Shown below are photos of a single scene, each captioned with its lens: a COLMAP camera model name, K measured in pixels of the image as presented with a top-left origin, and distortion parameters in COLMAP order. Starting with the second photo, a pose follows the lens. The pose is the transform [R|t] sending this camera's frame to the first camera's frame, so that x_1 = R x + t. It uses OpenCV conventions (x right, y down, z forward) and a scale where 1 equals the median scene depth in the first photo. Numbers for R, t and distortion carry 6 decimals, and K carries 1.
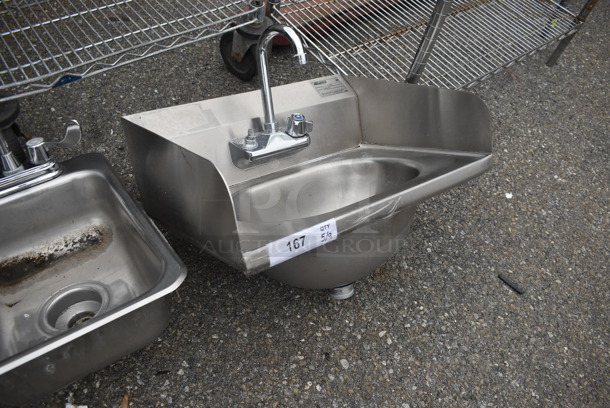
lens RADIAL K [[473.8, 0, 307.6], [0, 473.8, 203.7], [0, 0, 1]] dist [-0.093209, 0.012409]
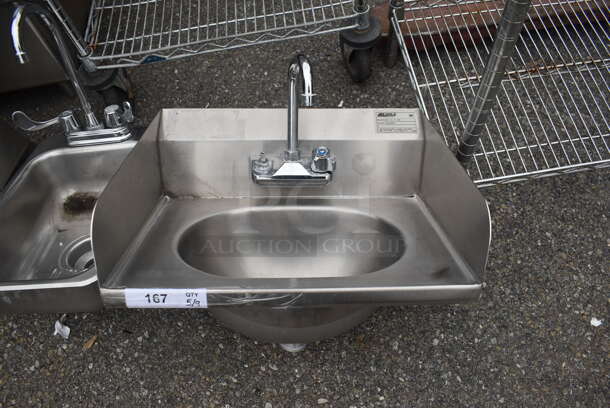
lens RADIAL K [[473.8, 0, 307.6], [0, 473.8, 203.7], [0, 0, 1]] dist [-0.093209, 0.012409]
pose [[0.814587, 0.352848, -0.460376, 0.433735], [-0.291351, 0.935206, 0.201259, -0.277509], [0.501560, -0.029812, 0.864609, 0.192918]]
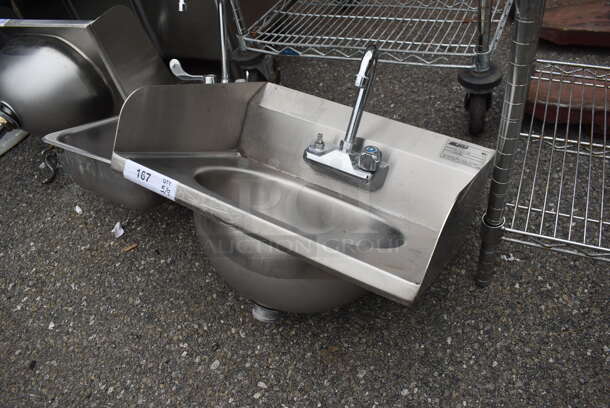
lens RADIAL K [[473.8, 0, 307.6], [0, 473.8, 203.7], [0, 0, 1]] dist [-0.093209, 0.012409]
pose [[0.383692, 0.471622, -0.793948, 0.739373], [-0.571204, 0.796756, 0.197245, -0.218953], [0.725608, 0.377825, 0.575101, 0.438256]]
